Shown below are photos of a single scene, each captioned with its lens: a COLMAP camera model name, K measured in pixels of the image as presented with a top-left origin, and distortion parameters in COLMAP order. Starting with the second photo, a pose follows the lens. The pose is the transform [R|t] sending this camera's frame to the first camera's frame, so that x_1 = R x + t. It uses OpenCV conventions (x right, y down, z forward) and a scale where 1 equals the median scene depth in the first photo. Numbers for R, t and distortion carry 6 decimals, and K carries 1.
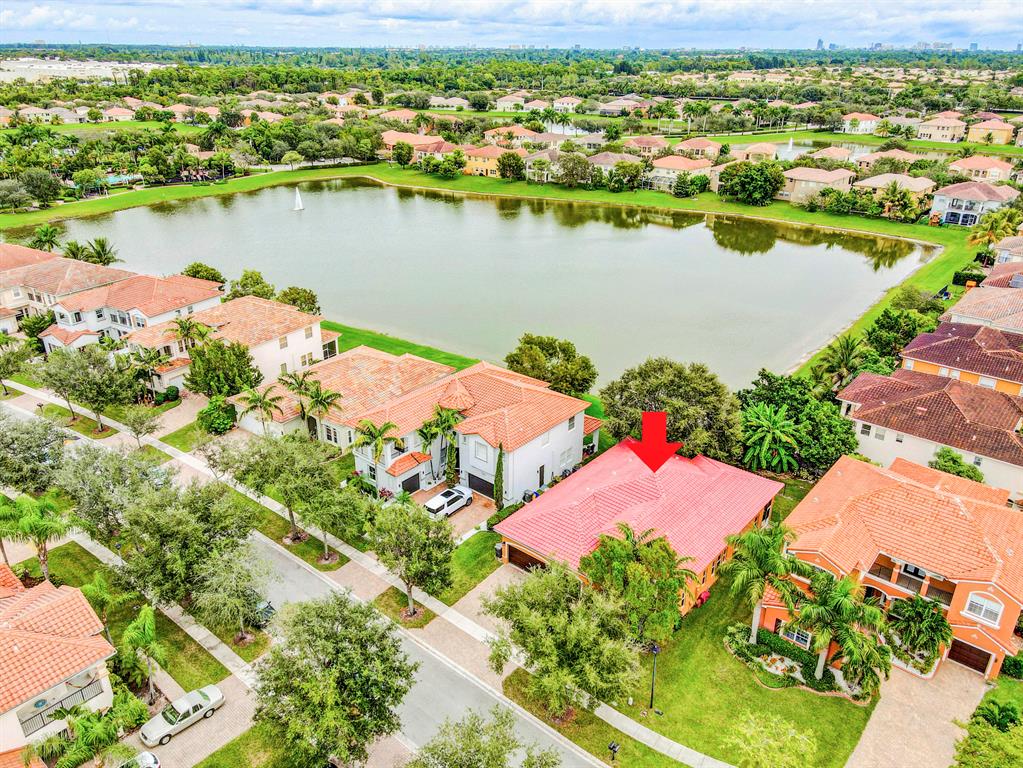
lens RADIAL K [[763.8, 0, 508.7], [0, 763.8, 346.2], [0, 0, 1]] dist [0.032065, -0.010601]
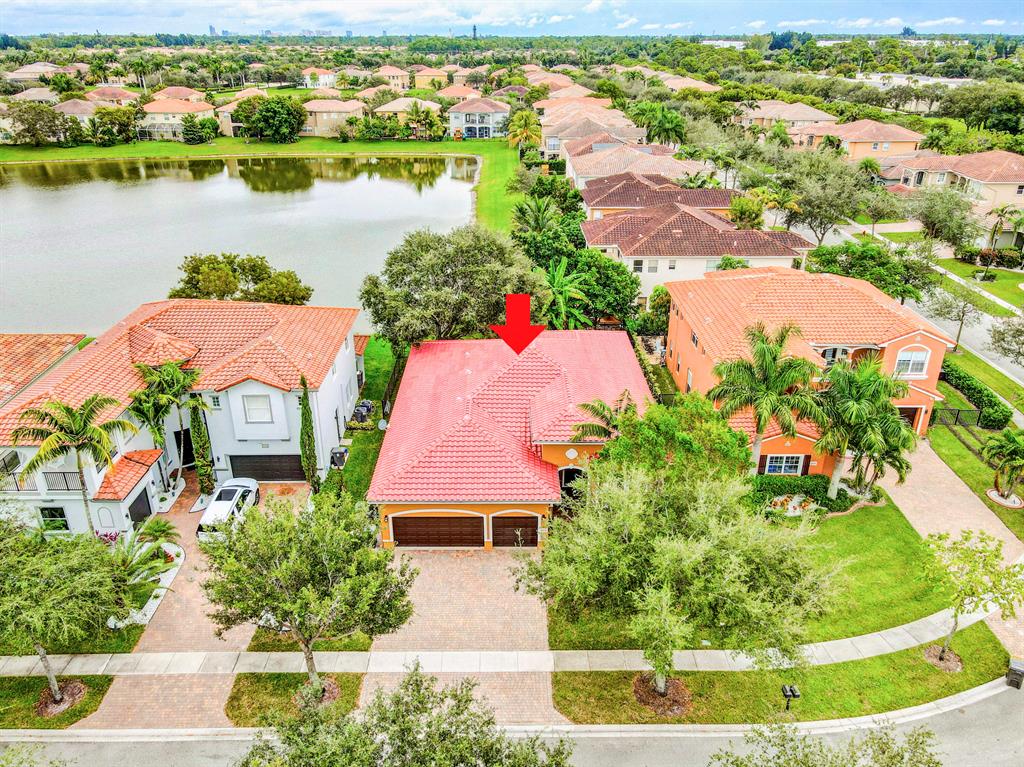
lens RADIAL K [[764.6, 0, 509.2], [0, 764.6, 345.7], [0, 0, 1]] dist [0.032065, -0.010601]
pose [[0.763690, -0.251289, 0.594669, -0.077421], [0.243499, 0.965221, 0.095165, 0.027225], [-0.597901, 0.072125, 0.798319, 0.133963]]
